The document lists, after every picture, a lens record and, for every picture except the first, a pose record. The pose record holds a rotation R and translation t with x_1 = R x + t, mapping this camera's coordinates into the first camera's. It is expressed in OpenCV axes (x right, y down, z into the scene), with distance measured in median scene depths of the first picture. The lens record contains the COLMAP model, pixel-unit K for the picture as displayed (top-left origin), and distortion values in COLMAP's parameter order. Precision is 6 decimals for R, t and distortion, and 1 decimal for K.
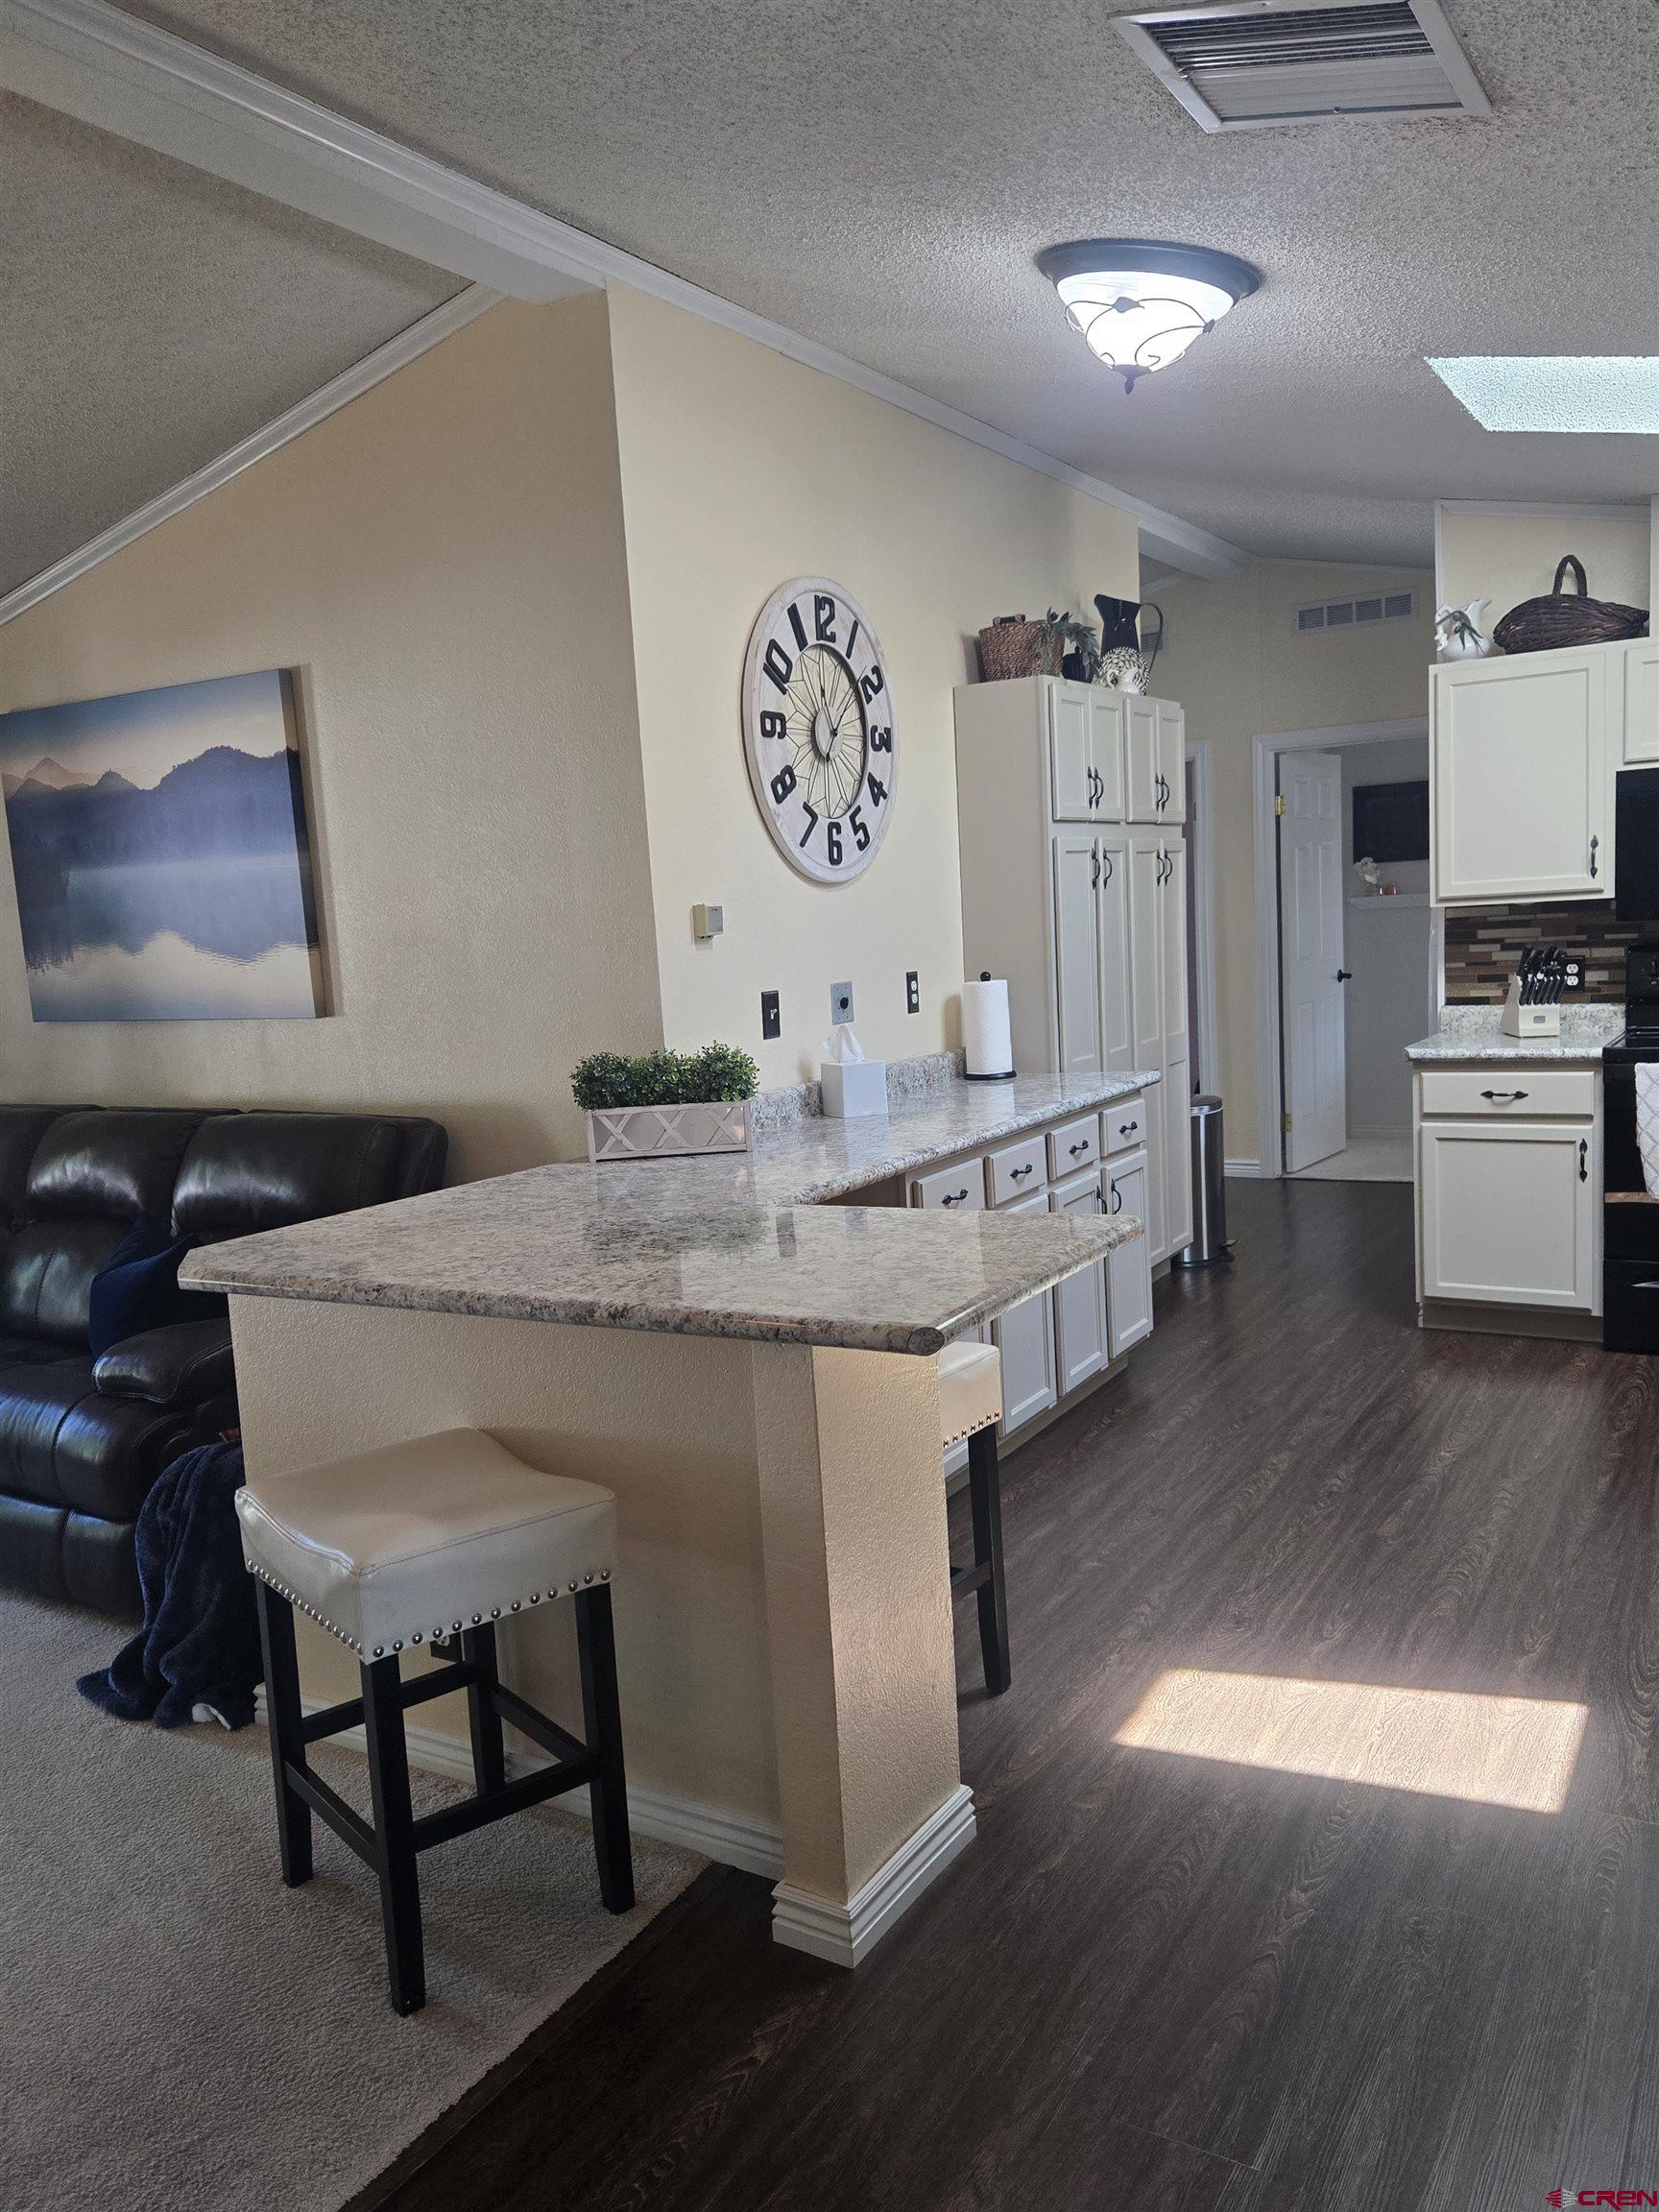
lens RADIAL K [[1532.0, 0, 829.5], [0, 1532.0, 1106.0], [0, 0, 1]] dist [0.073330, -0.037653]
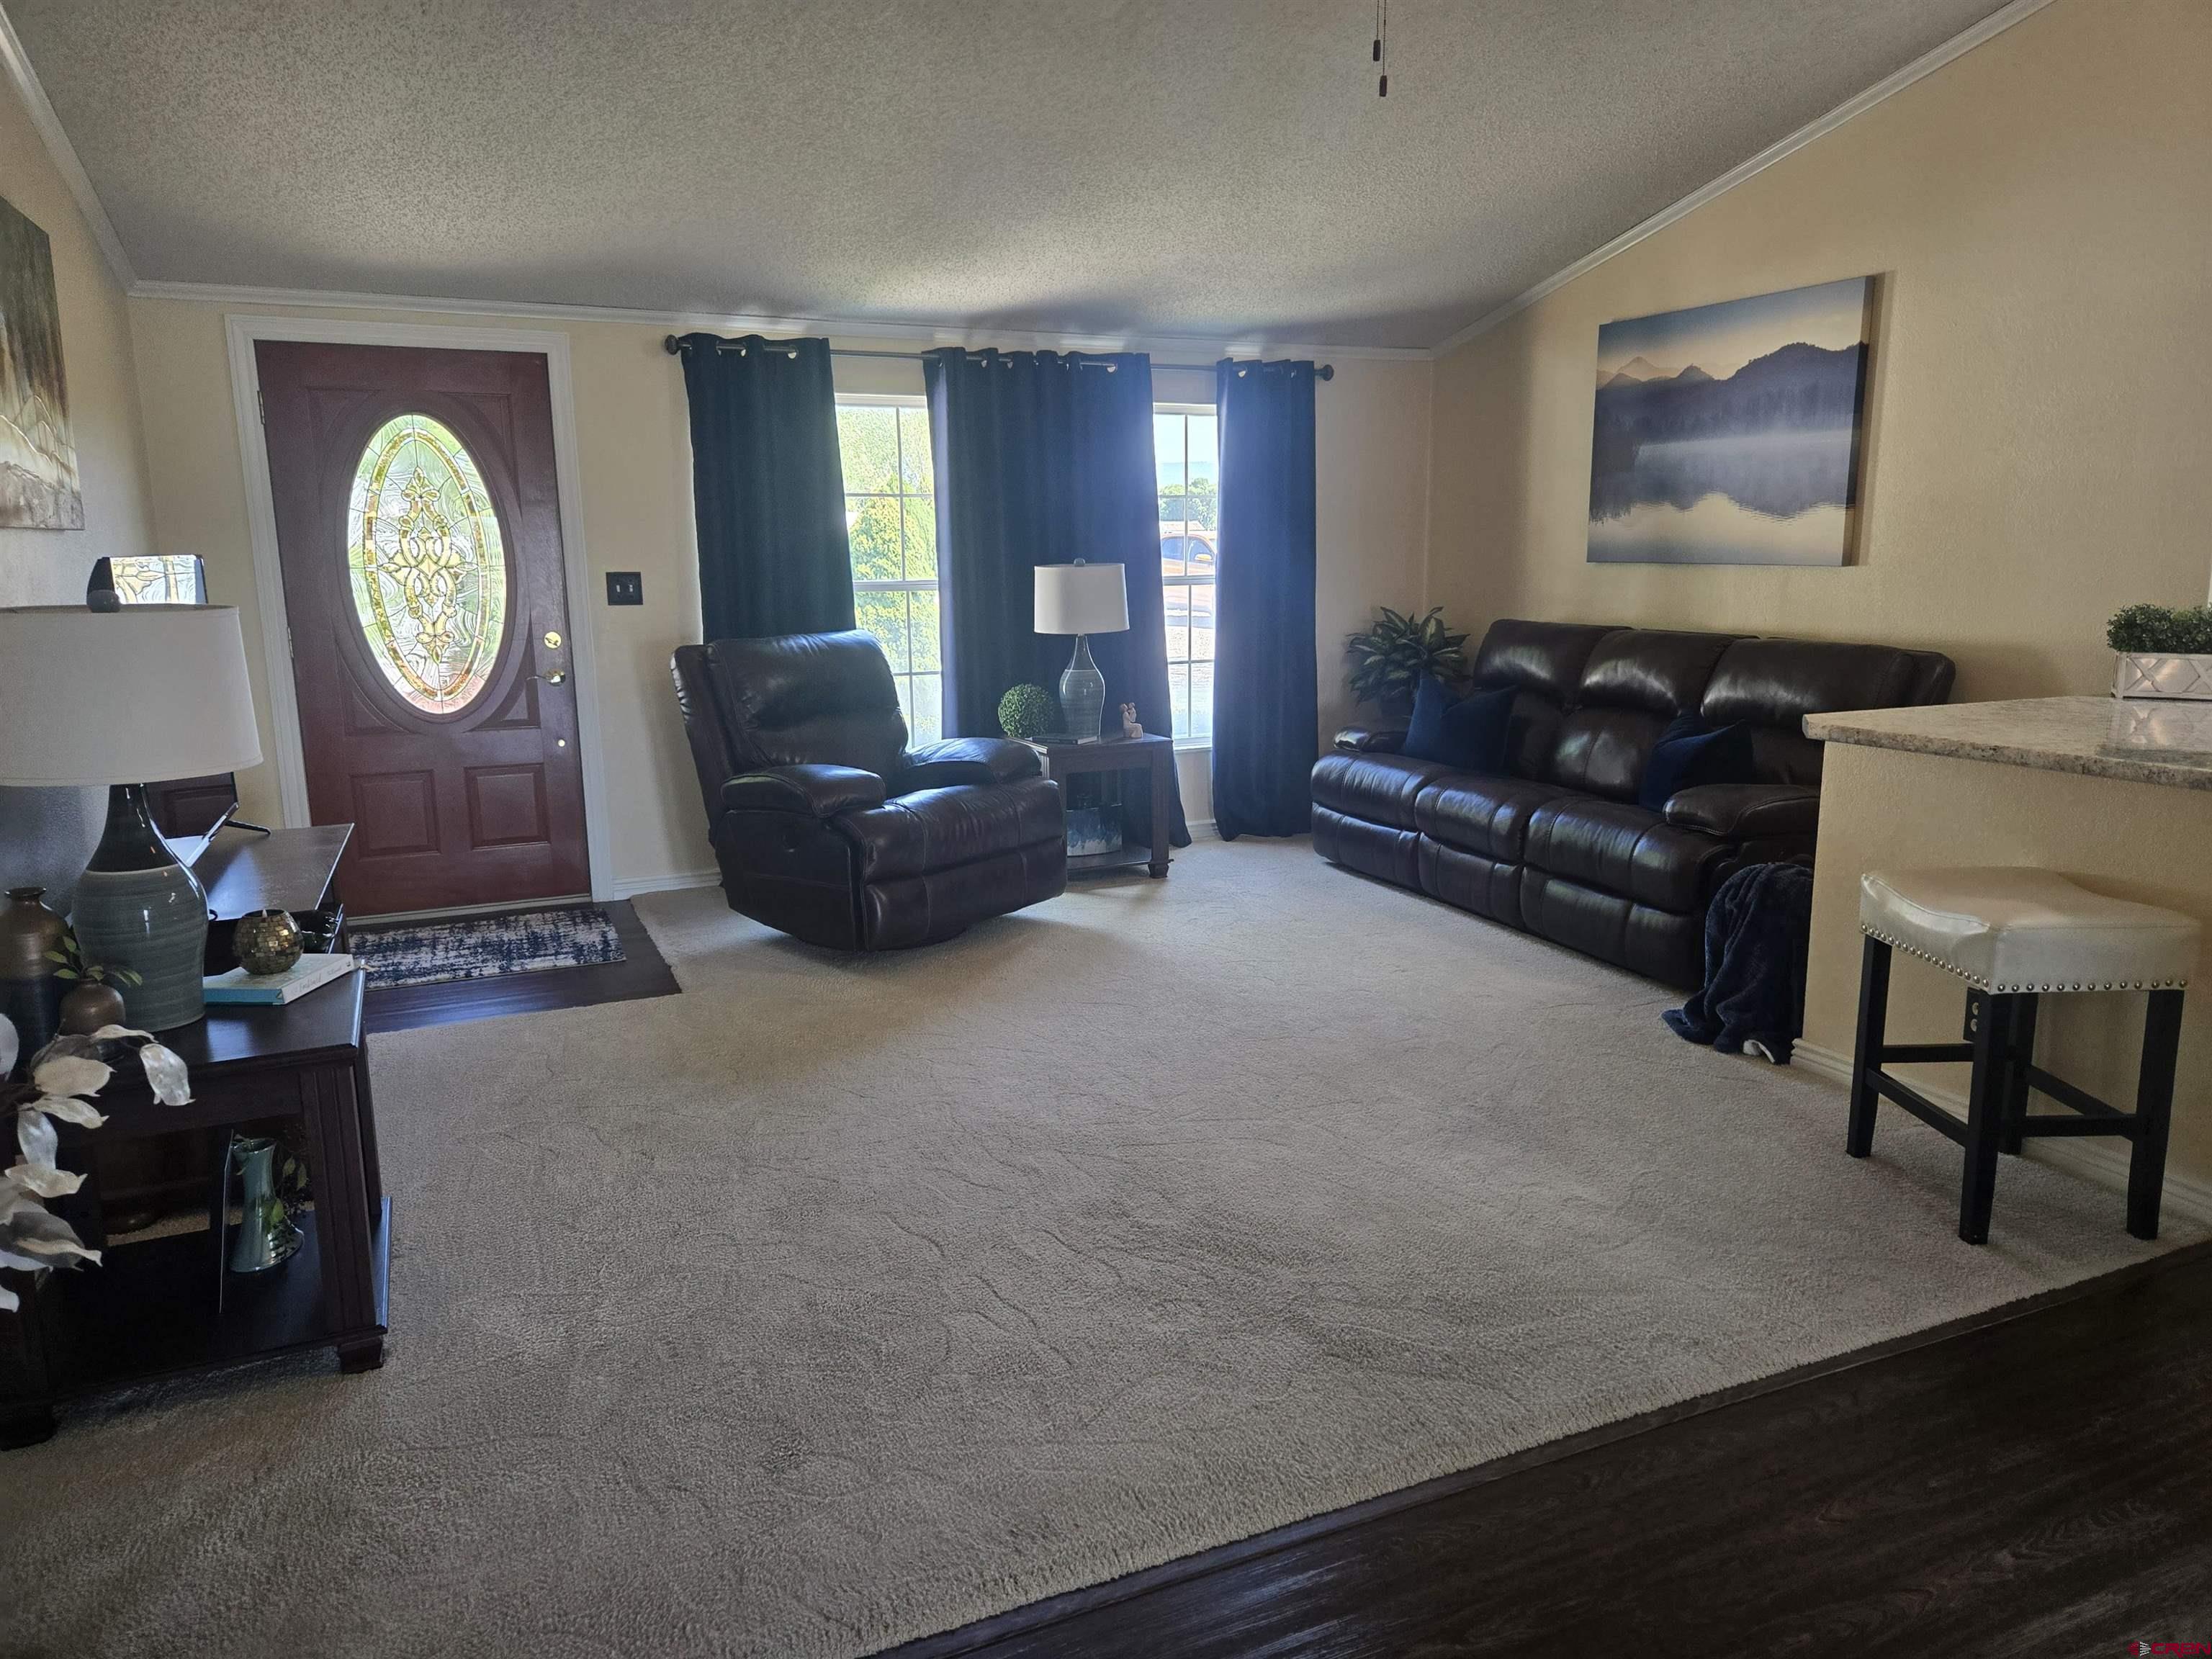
lens RADIAL K [[1532.0, 0, 1106.0], [0, 1532.0, 829.5], [0, 0, 1]] dist [0.073330, -0.037653]
pose [[0.842706, 0.151467, -0.516627, -0.155308], [-0.114428, 0.988074, 0.103035, 0.091073], [0.526072, -0.027712, 0.849988, -0.375818]]
